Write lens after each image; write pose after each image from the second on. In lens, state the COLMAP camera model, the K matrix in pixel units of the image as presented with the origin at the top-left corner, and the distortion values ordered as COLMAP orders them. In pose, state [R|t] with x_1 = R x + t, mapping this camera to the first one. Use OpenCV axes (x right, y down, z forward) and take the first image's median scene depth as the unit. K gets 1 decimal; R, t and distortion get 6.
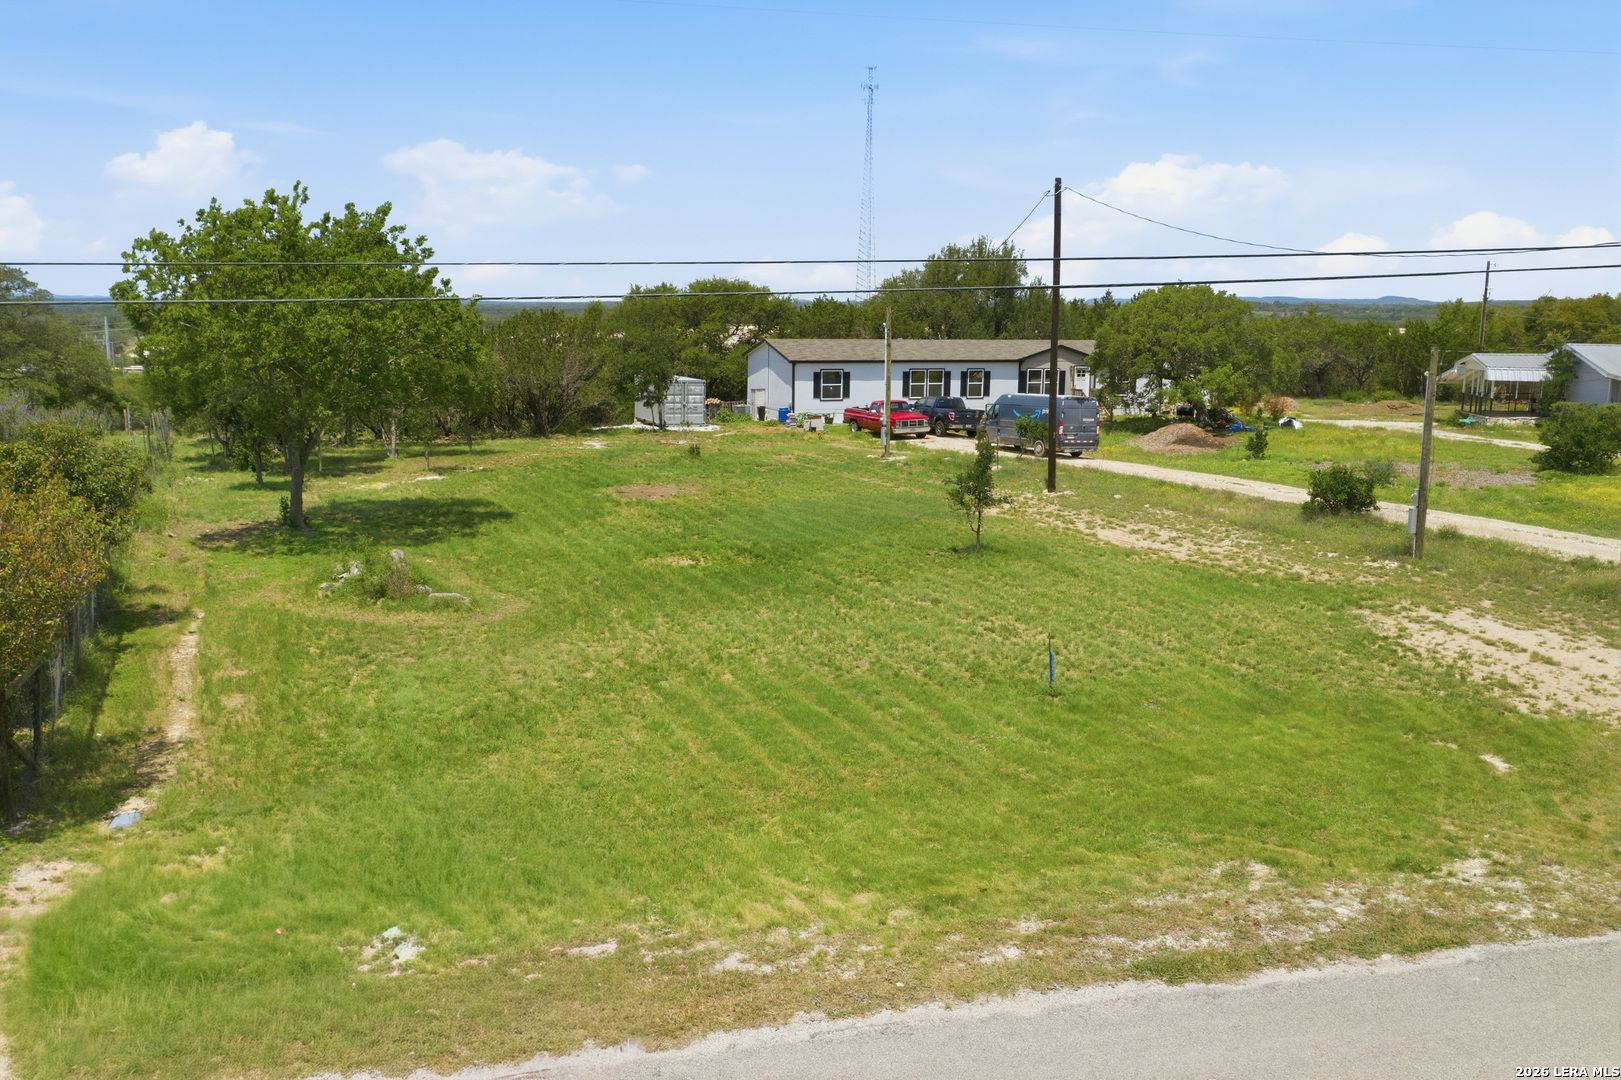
lens RADIAL K [[1294.4, 0, 811.7], [0, 1294.4, 532.1], [0, 0, 1]] dist [-0.002095, 0.004384]
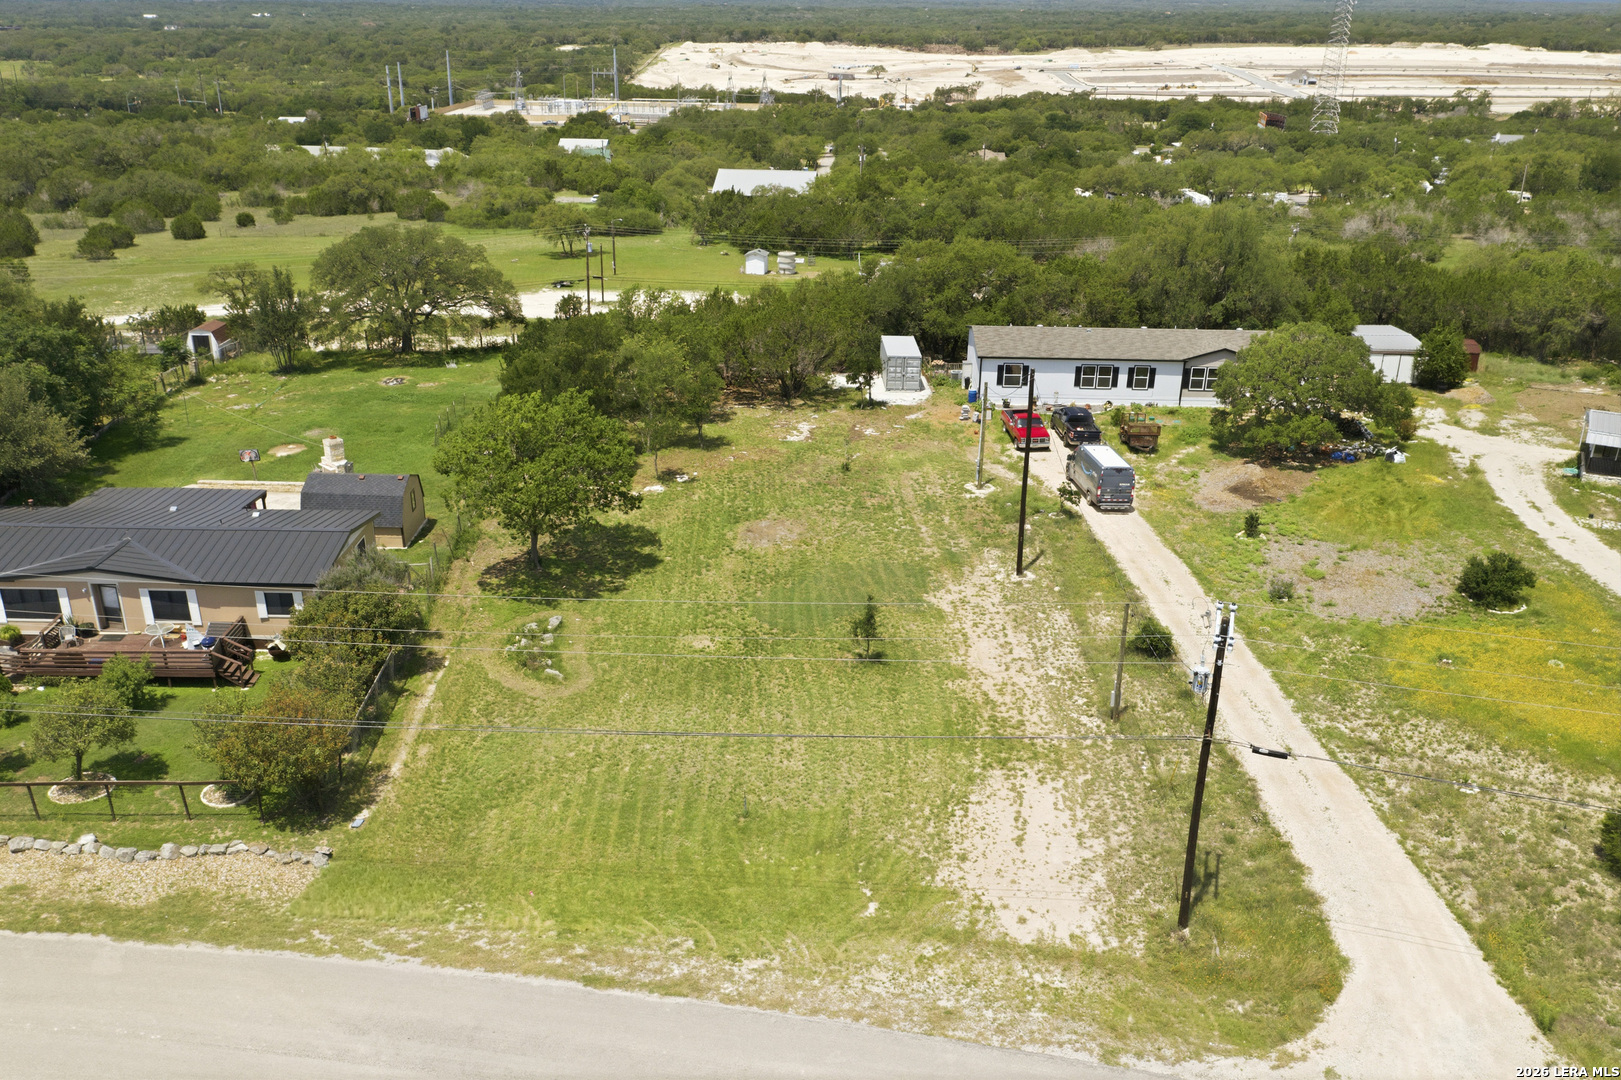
lens RADIAL K [[1296.8, 0, 808.9], [0, 1296.8, 520.2], [0, 0, 1]] dist [-0.006489, 0.001146]
pose [[0.932746, 0.137962, -0.333095, 0.270134], [-0.065633, 0.973428, 0.219387, -0.240910], [0.354511, -0.182771, 0.917015, -0.245335]]
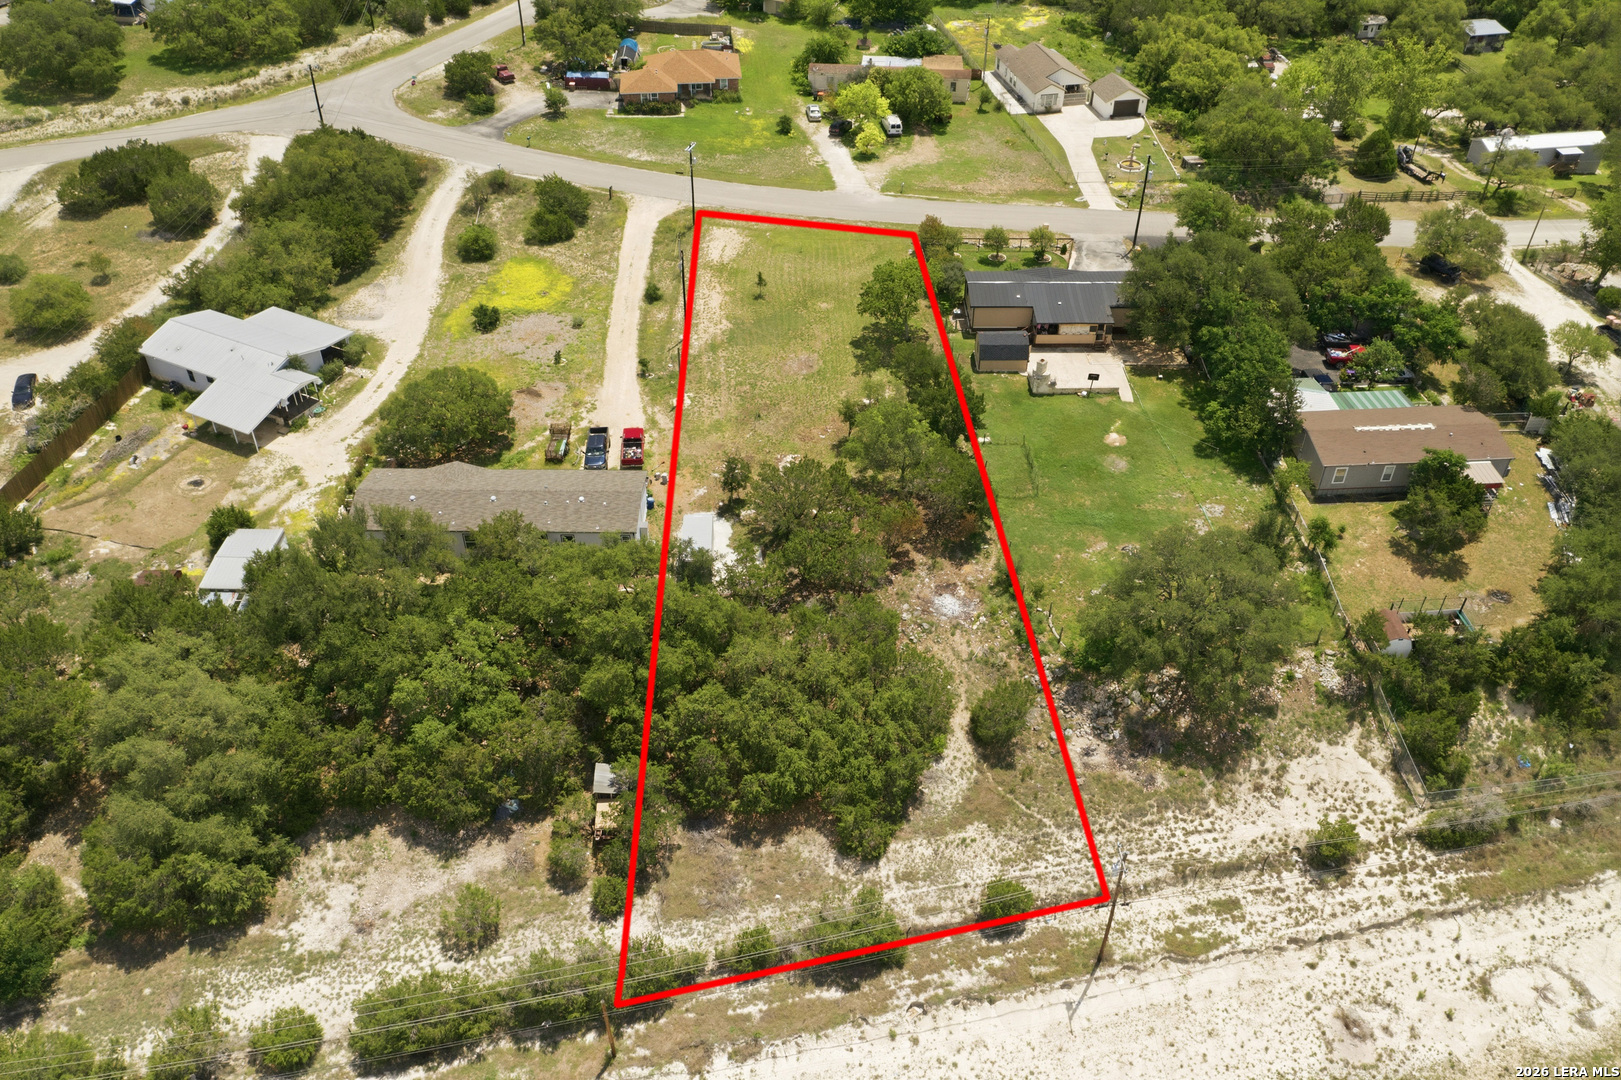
lens RADIAL K [[1294.4, 0, 811.7], [0, 1294.4, 532.1], [0, 0, 1]] dist [-0.002095, 0.004384]
pose [[-0.936276, -0.222712, 0.271636, -0.664815], [0.052486, 0.675929, 0.735095, -1.252247], [-0.347322, 0.702509, -0.621167, 1.978105]]
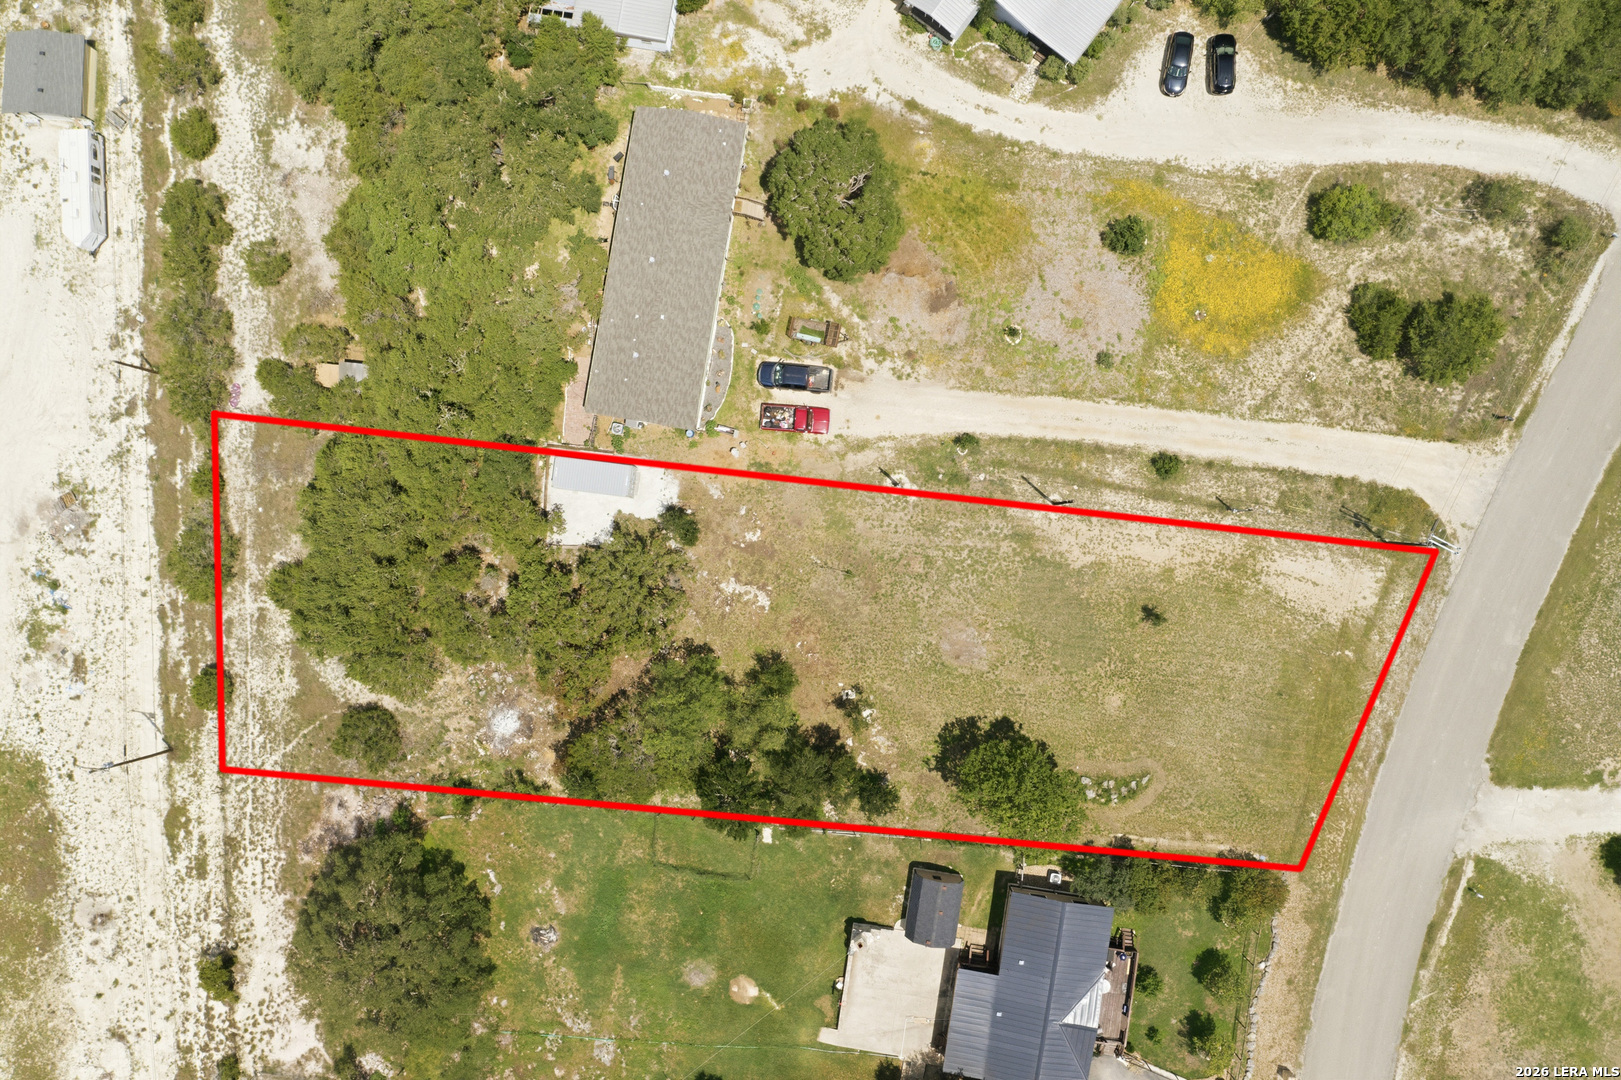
lens RADIAL K [[1299.7, 0, 806.8], [0, 1299.7, 520.7], [0, 0, 1]] dist [-0.000928, -0.004342]
pose [[0.495753, -0.868313, -0.016179, -0.017487], [0.171280, 0.079492, 0.982010, -1.506407], [-0.851406, -0.489606, 0.188133, 0.565991]]
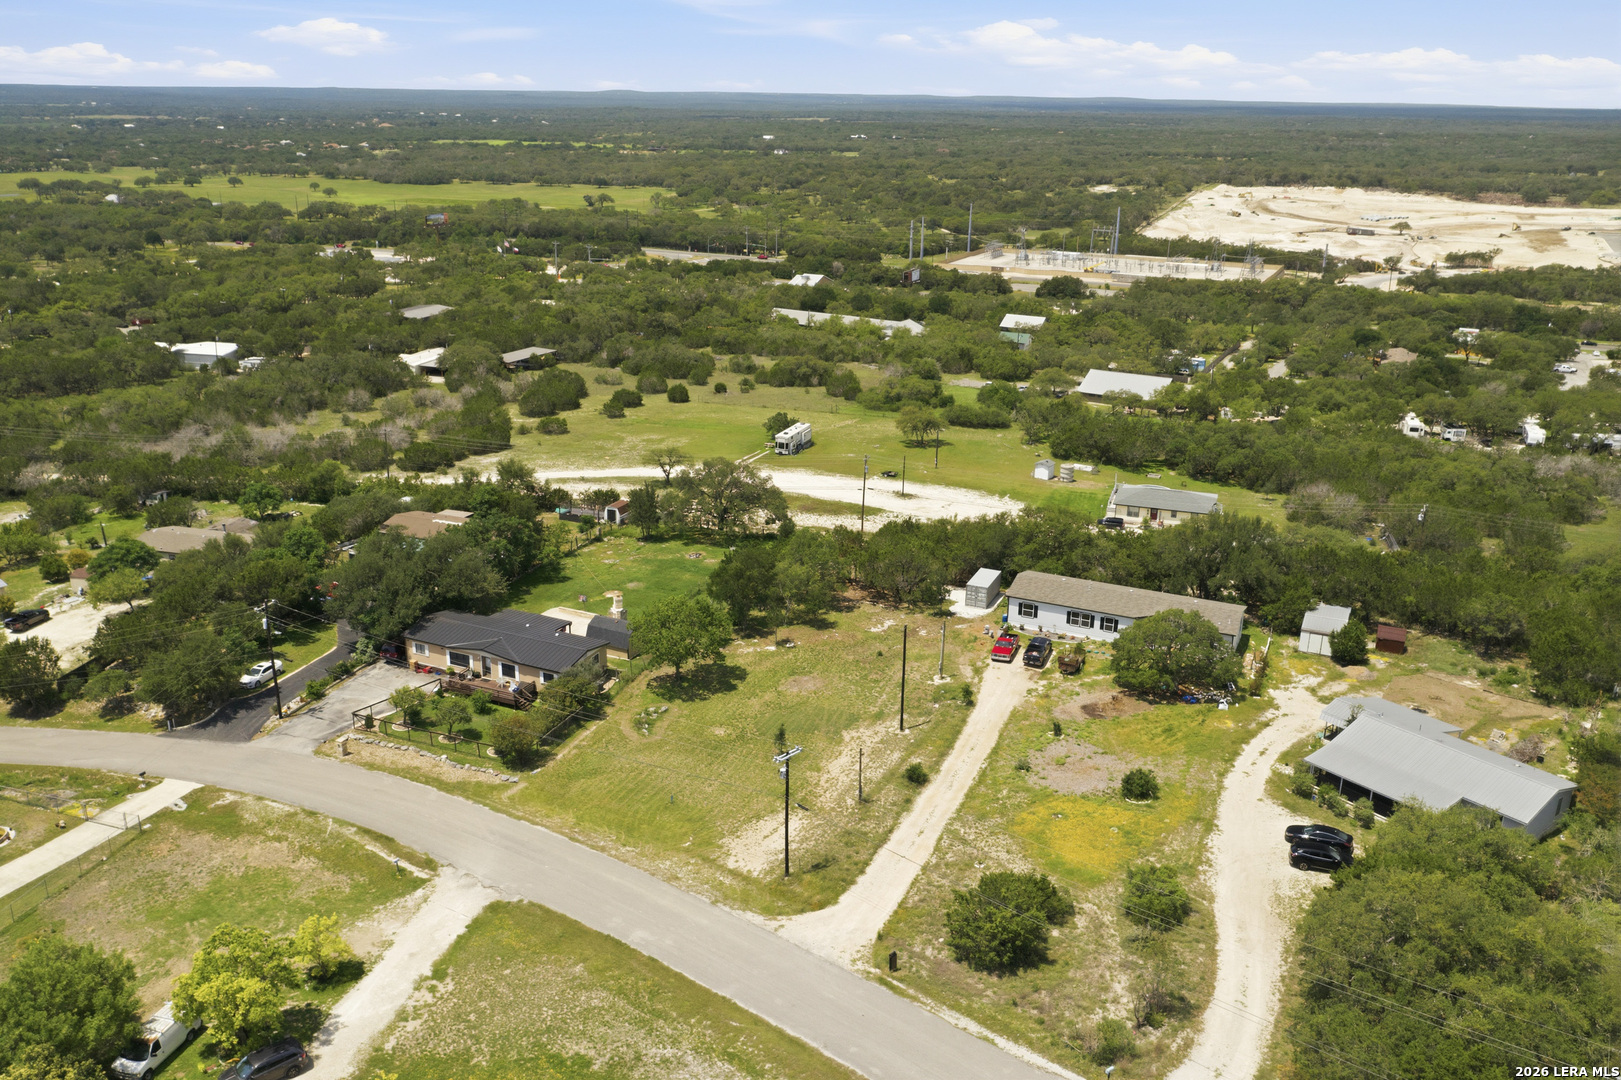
lens RADIAL K [[1299.7, 0, 806.8], [0, 1299.7, 520.7], [0, 0, 1]] dist [-0.000928, -0.004342]
pose [[0.702350, 0.221278, -0.676565, 1.097704], [-0.128889, 0.974279, 0.184848, -0.573774], [0.700066, -0.042626, 0.712805, -0.649032]]
